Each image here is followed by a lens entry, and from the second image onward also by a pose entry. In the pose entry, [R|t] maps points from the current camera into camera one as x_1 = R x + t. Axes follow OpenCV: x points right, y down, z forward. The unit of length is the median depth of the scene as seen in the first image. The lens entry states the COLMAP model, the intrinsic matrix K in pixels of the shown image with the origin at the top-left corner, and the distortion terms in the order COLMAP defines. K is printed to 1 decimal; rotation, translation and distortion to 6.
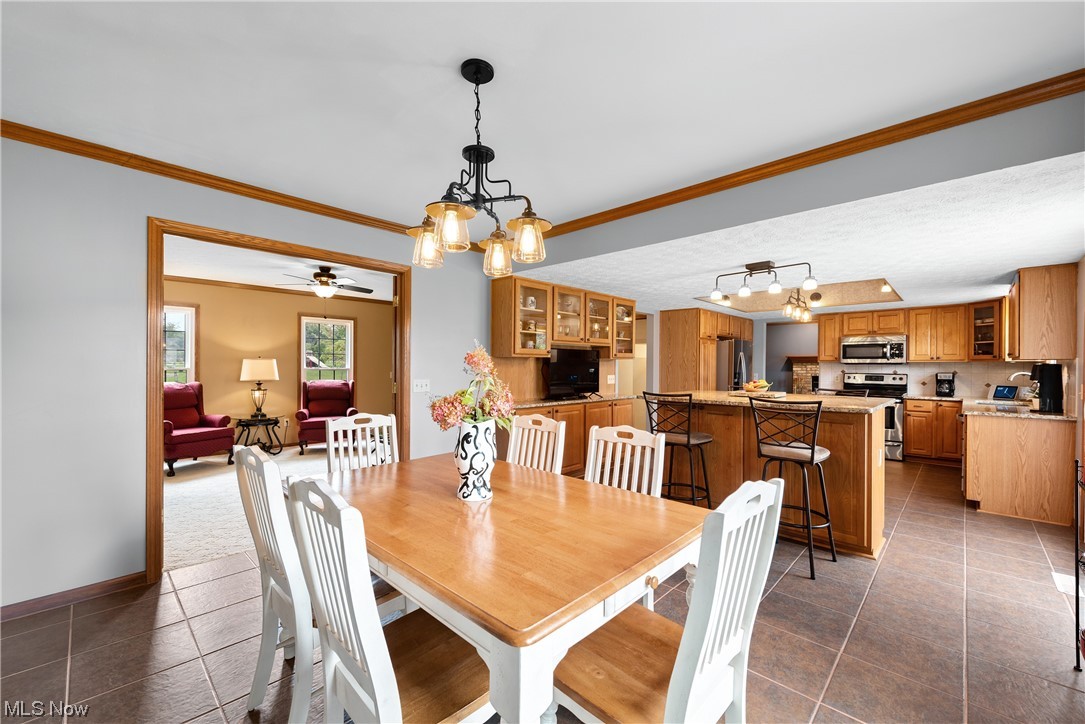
lens RADIAL K [[441.2, 0, 539.7], [0, 441.2, 366.2], [0, 0, 1]] dist [-0.000597, -0.000579]
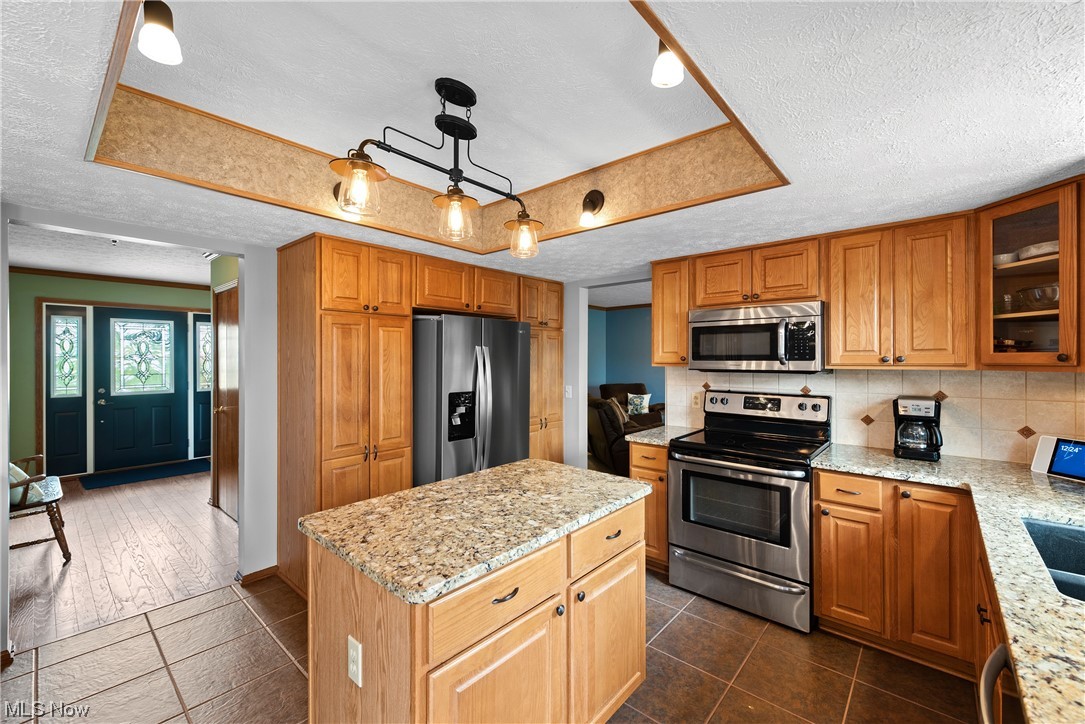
lens RADIAL K [[441.2, 0, 548.9], [0, 441.2, 358.0], [0, 0, 1]] dist [-0.000597, -0.000579]
pose [[0.998584, -0.008112, 0.052570, 0.576221], [0.008170, 0.999966, -0.000885, -0.021686], [-0.052561, 0.001313, 0.998617, 0.628953]]
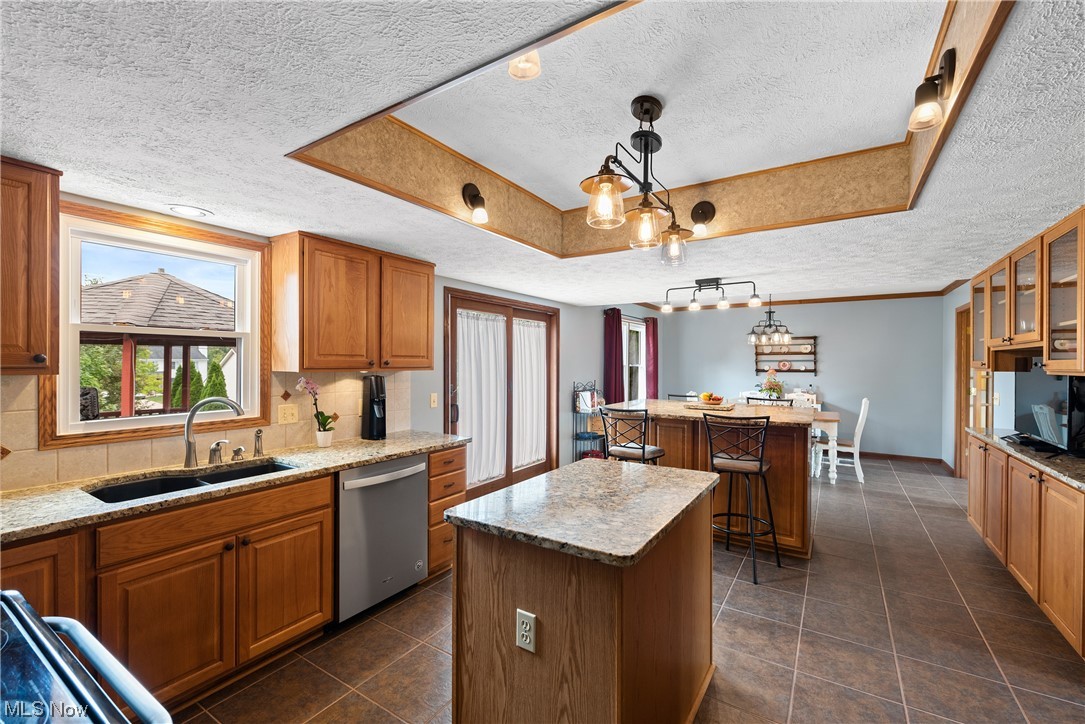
lens RADIAL K [[482.7, 0, 543.3], [0, 482.7, 362.1], [0, 0, 1]] dist [0.010581, -0.003262]
pose [[-0.979842, -0.014325, -0.199260, 0.664555], [-0.014547, 0.999894, -0.000349, -0.022019], [0.199244, 0.002557, -0.979947, 1.223377]]
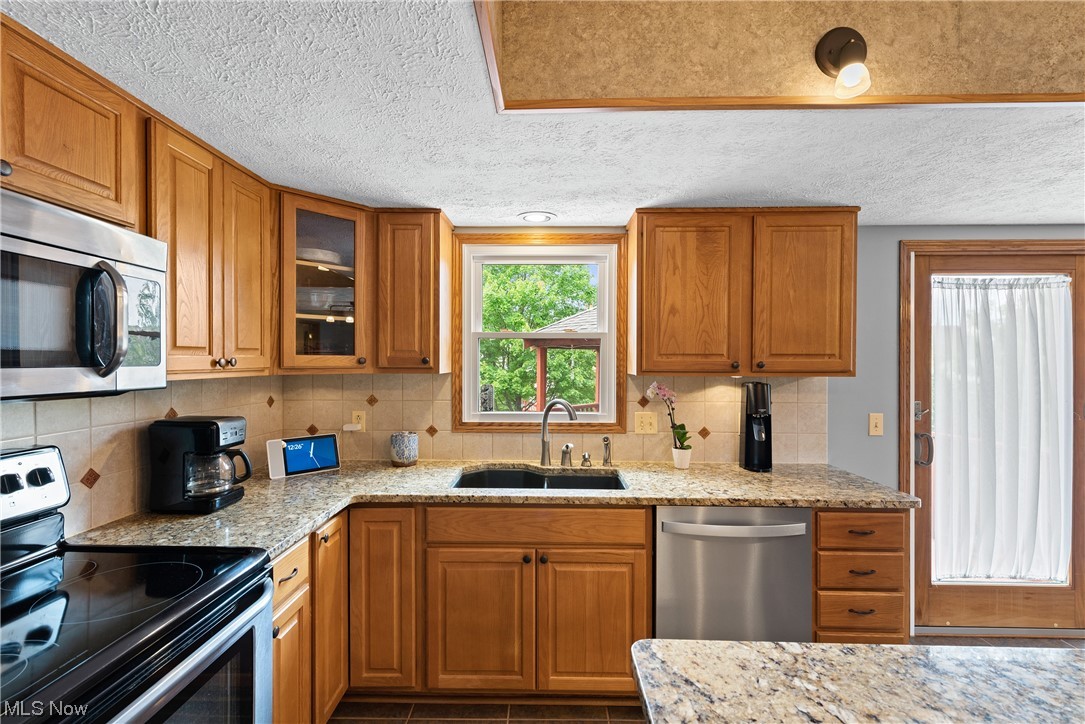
lens RADIAL K [[482.7, 0, 534.0], [0, 482.7, 362.6], [0, 0, 1]] dist [0.010581, -0.003262]
pose [[-0.669917, -0.013384, 0.742316, 0.572147], [-0.008920, 0.999910, 0.009979, -0.022884], [-0.742383, 0.000064, -0.669976, 1.058102]]
